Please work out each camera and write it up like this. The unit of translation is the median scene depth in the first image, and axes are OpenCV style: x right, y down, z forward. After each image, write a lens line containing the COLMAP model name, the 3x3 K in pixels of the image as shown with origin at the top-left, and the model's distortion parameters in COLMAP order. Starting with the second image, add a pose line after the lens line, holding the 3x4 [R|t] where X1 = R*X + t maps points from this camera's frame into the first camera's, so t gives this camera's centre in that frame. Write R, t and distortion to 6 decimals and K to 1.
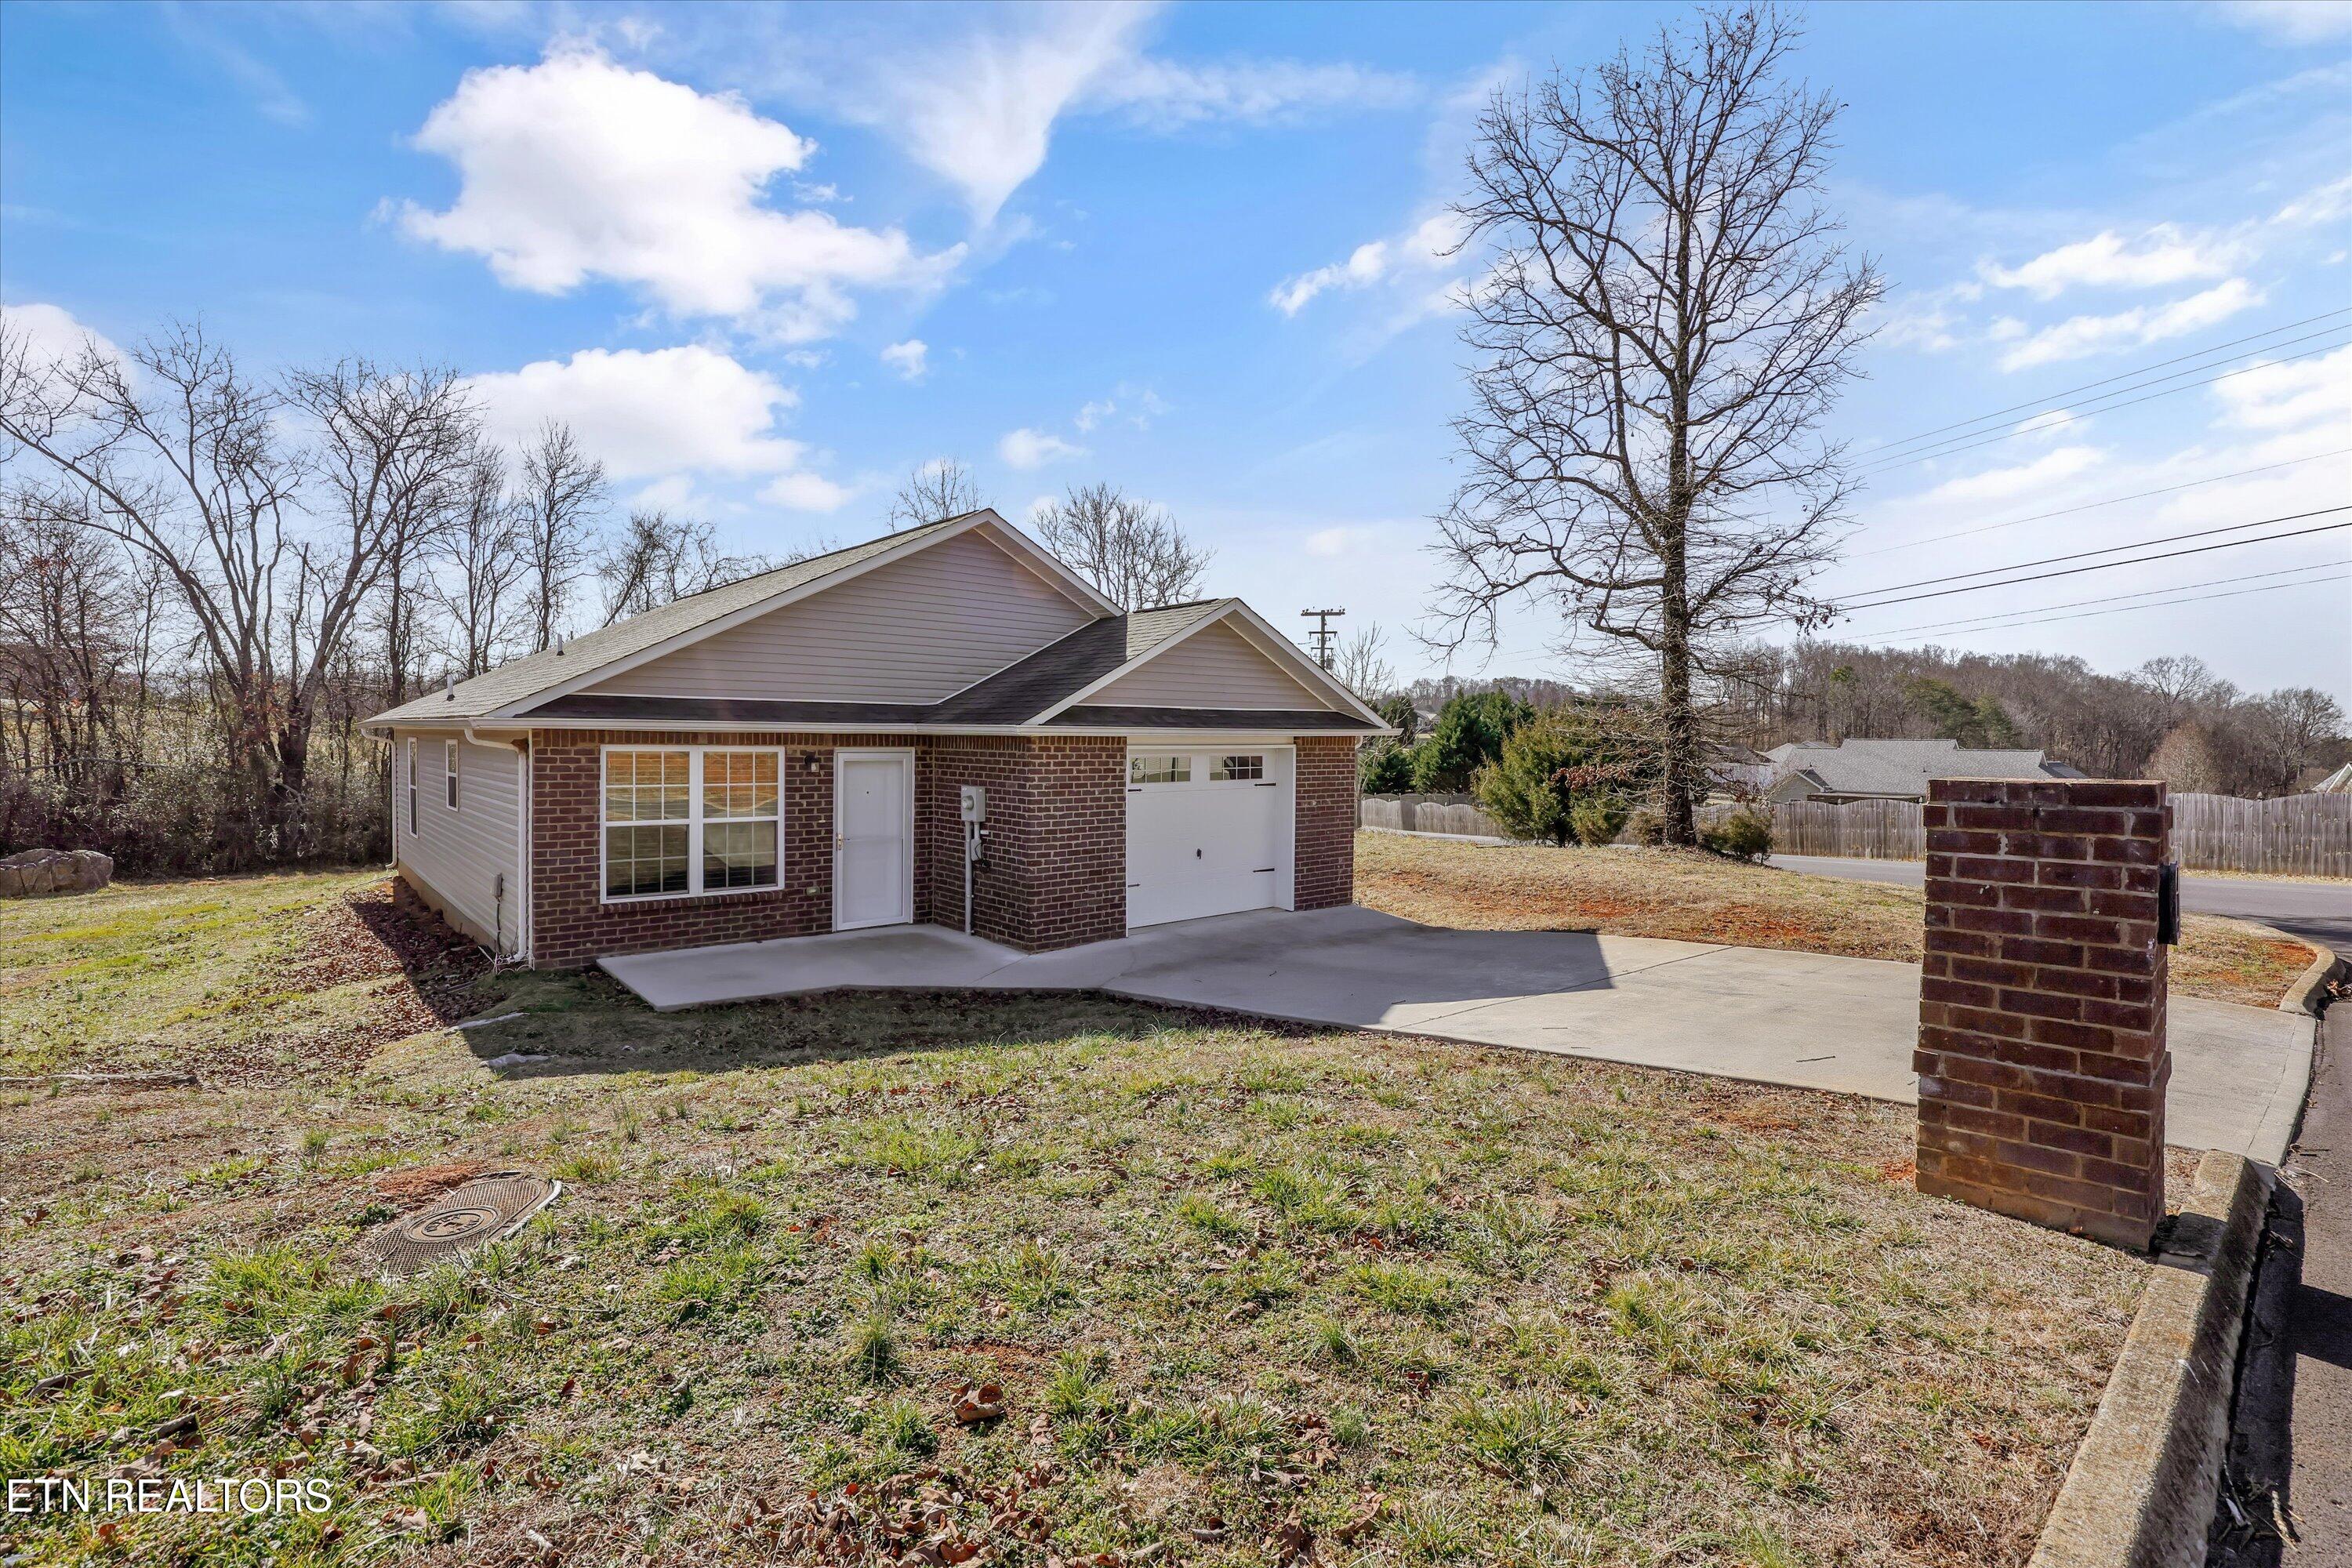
lens RADIAL K [[1077.4, 0, 1176.9], [0, 1077.4, 767.7], [0, 0, 1]] dist [0.002156, 0.000295]
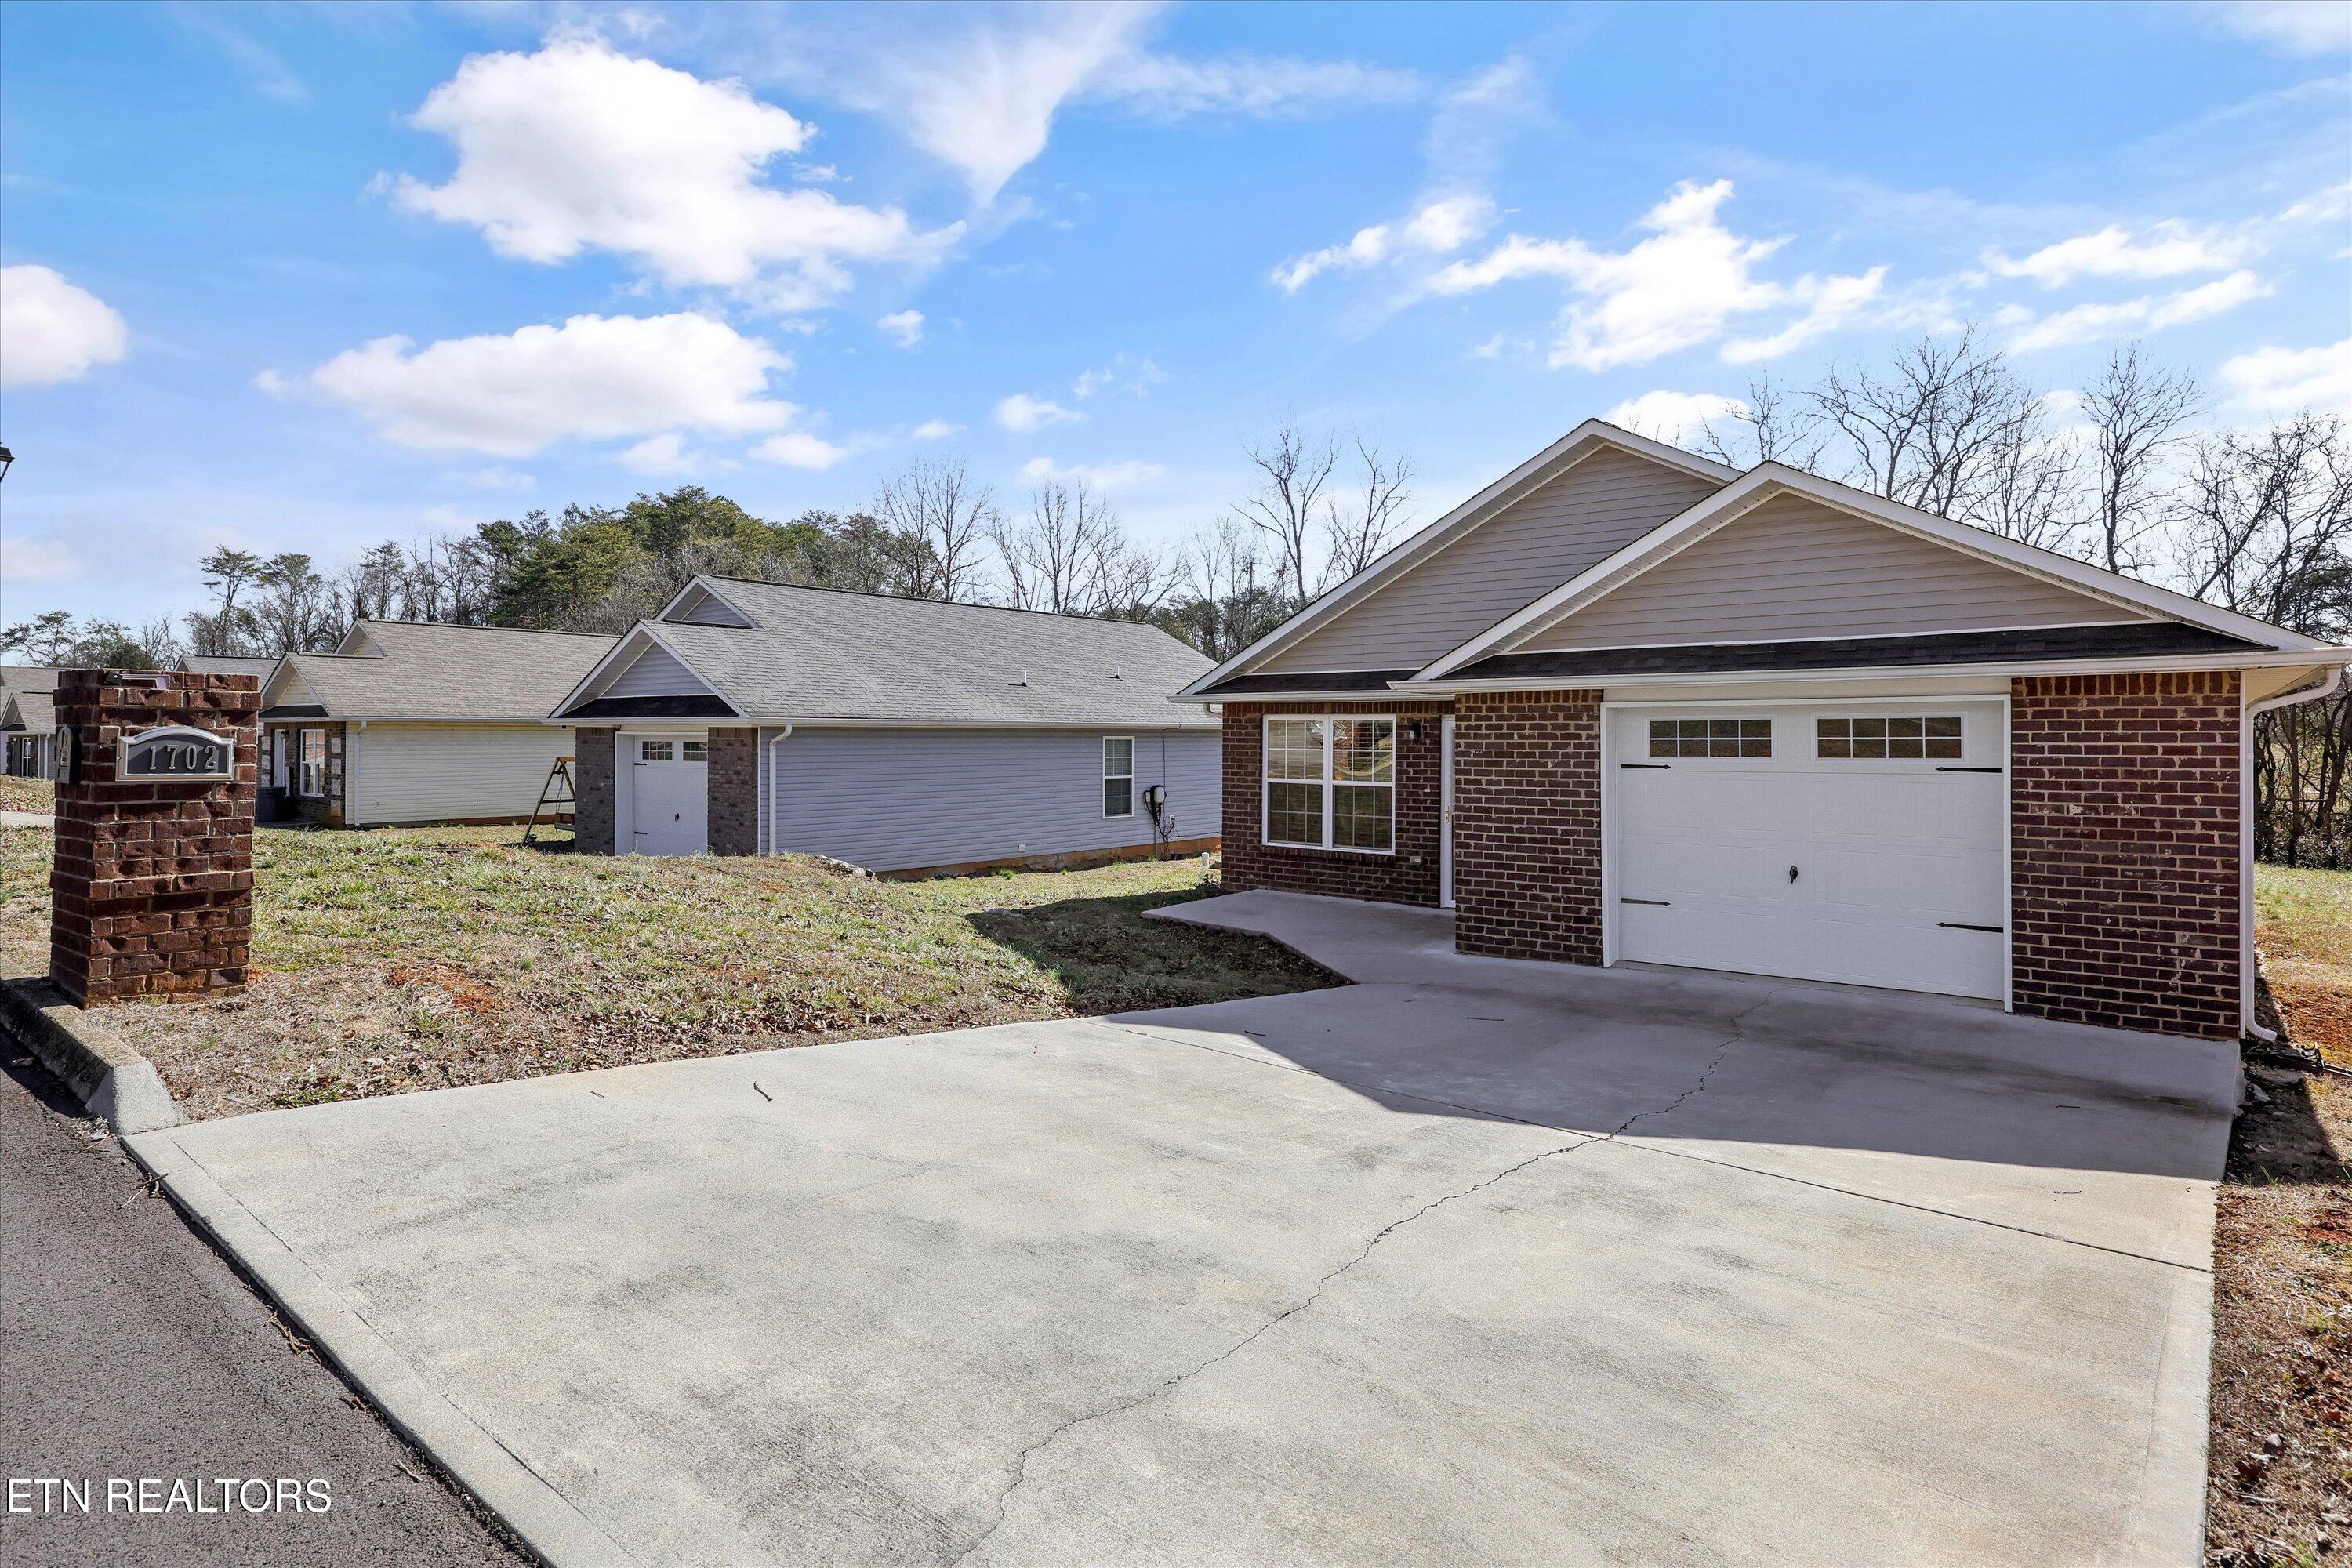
lens RADIAL K [[1240.5, 0, 1166.4], [0, 1240.5, 728.3], [0, 0, 1]] dist [-0.000907, -0.000019]
pose [[0.170787, -0.014377, -0.985203, 0.754072], [-0.028914, 0.999390, -0.019597, 0.022462], [0.984884, 0.031833, 0.170267, 0.584464]]
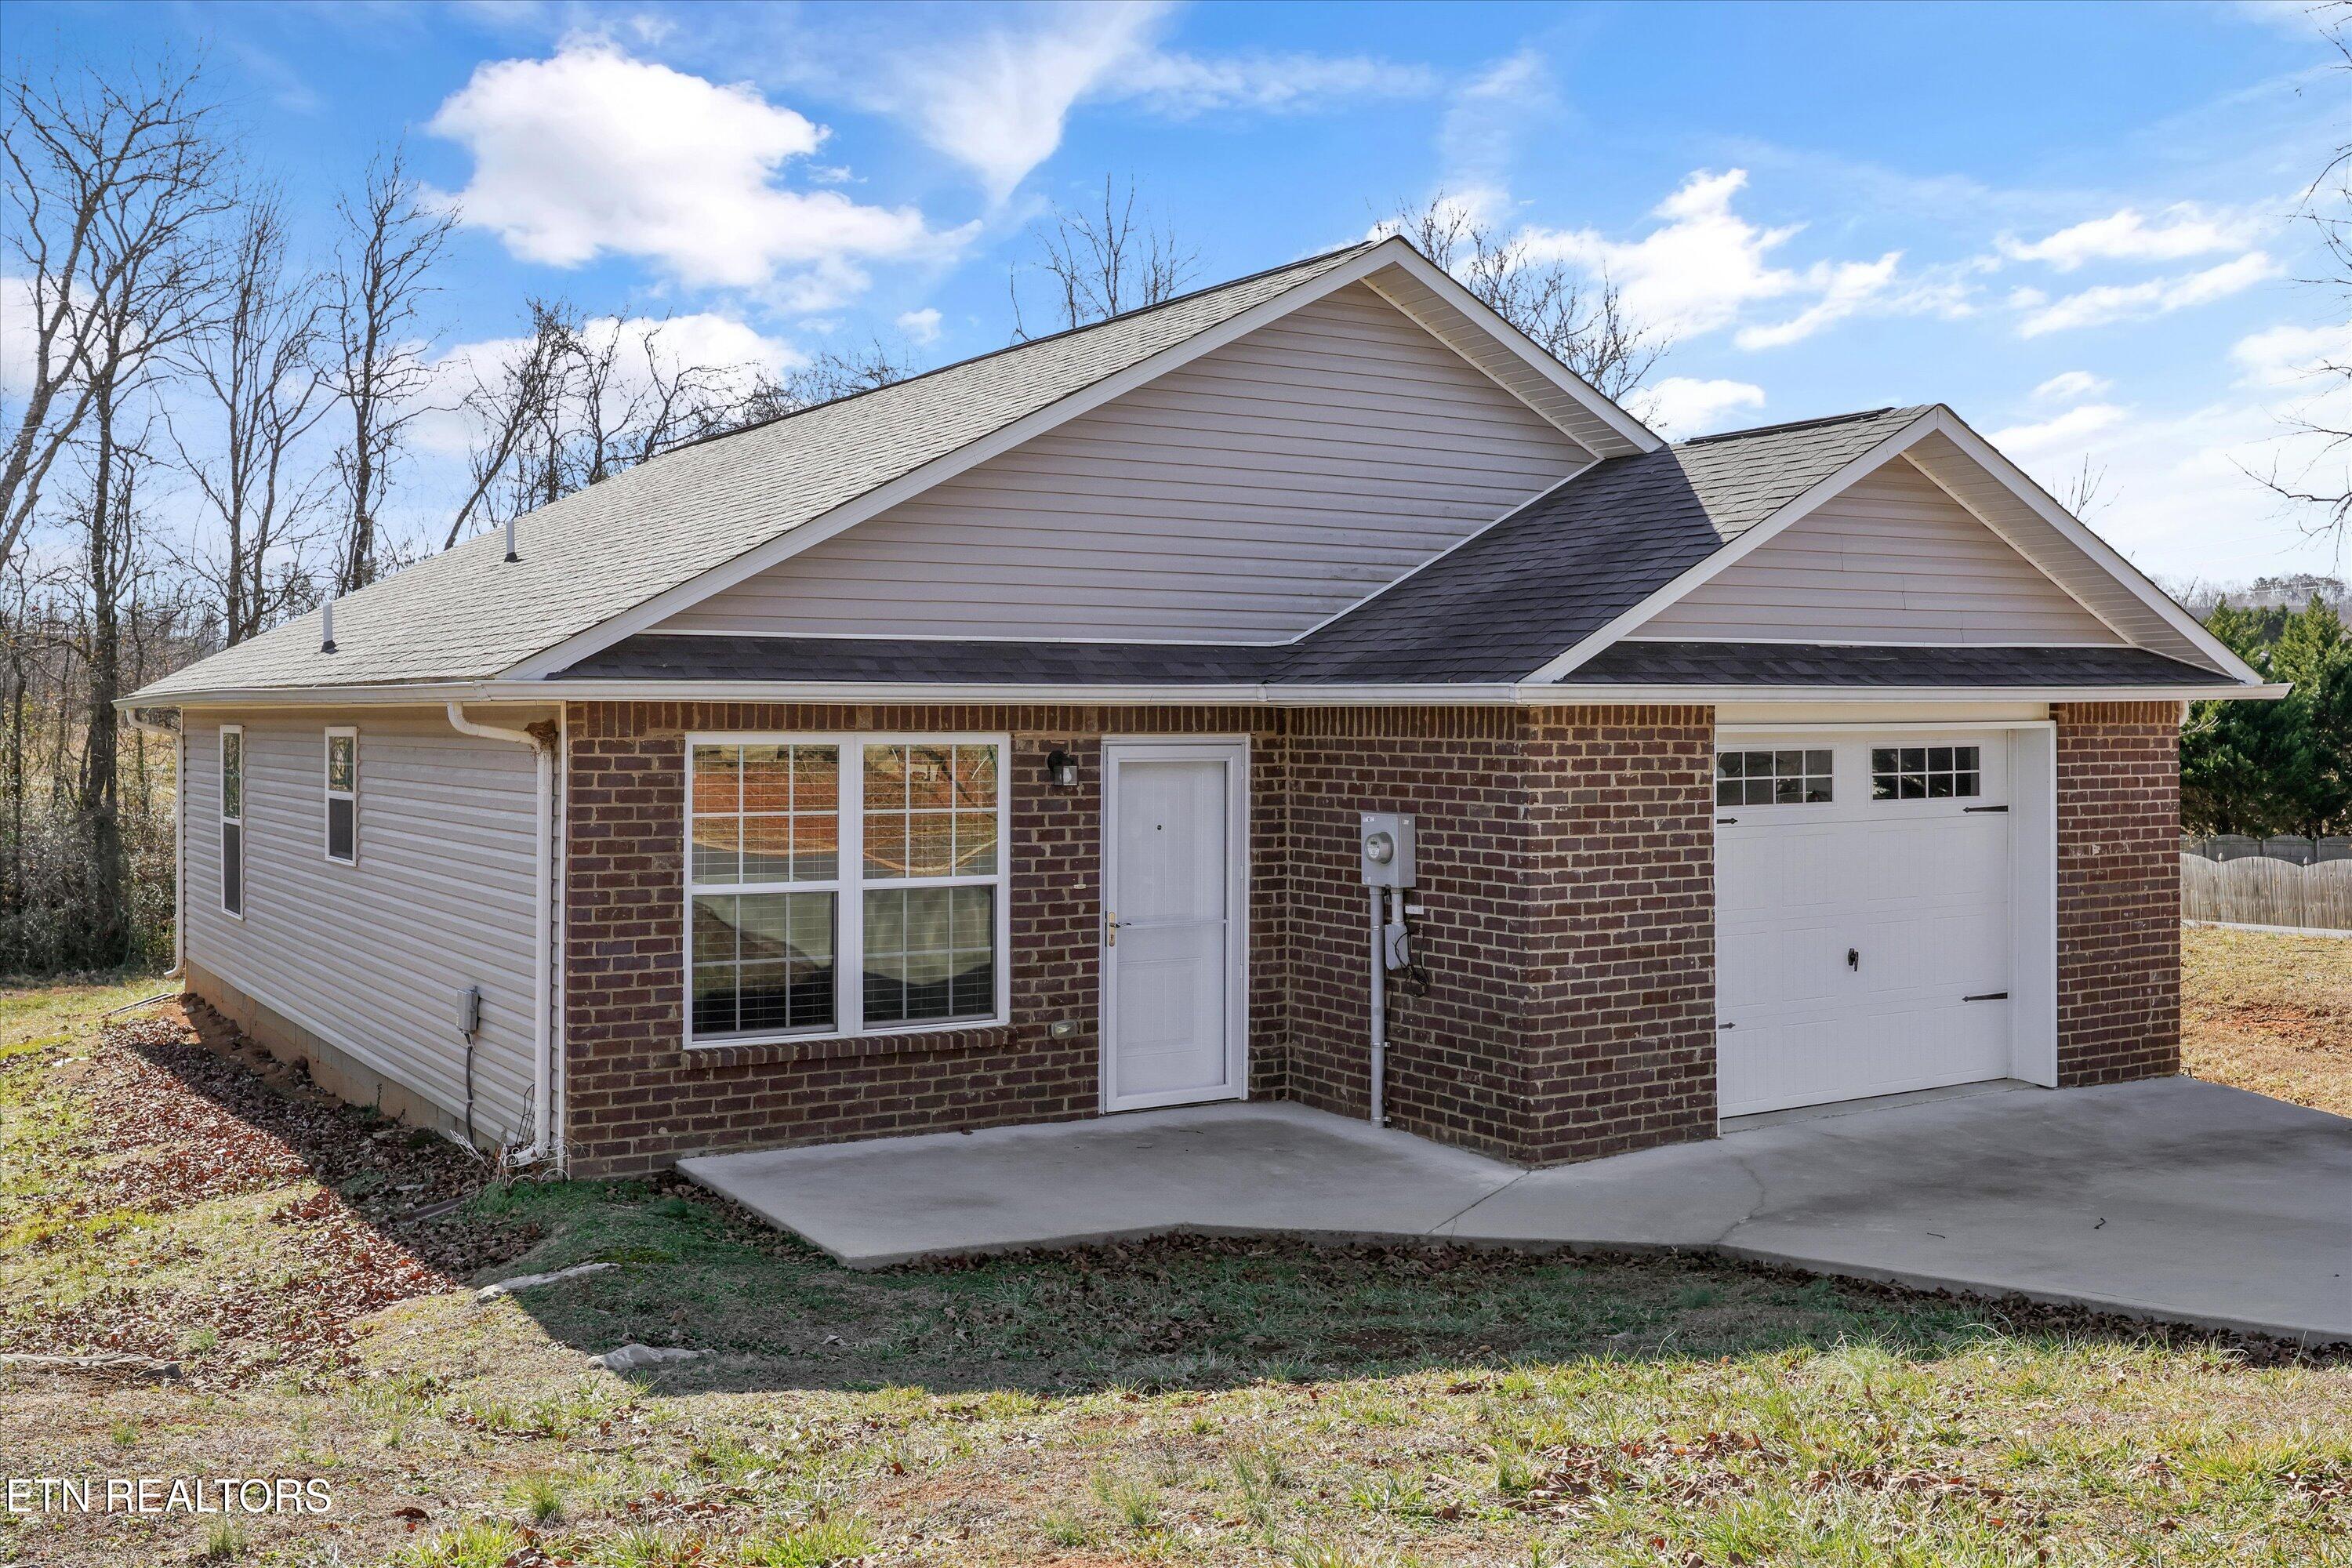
lens RADIAL K [[2264.0, 0, 1167.7], [0, 2264.0, 705.6], [0, 0, 1]] dist [-0.000555, 0.009162]
pose [[0.987052, -0.011071, -0.160021, -0.127414], [0.005605, 0.999387, -0.034568, 0.003679], [0.160305, 0.033224, 0.986508, -0.007674]]
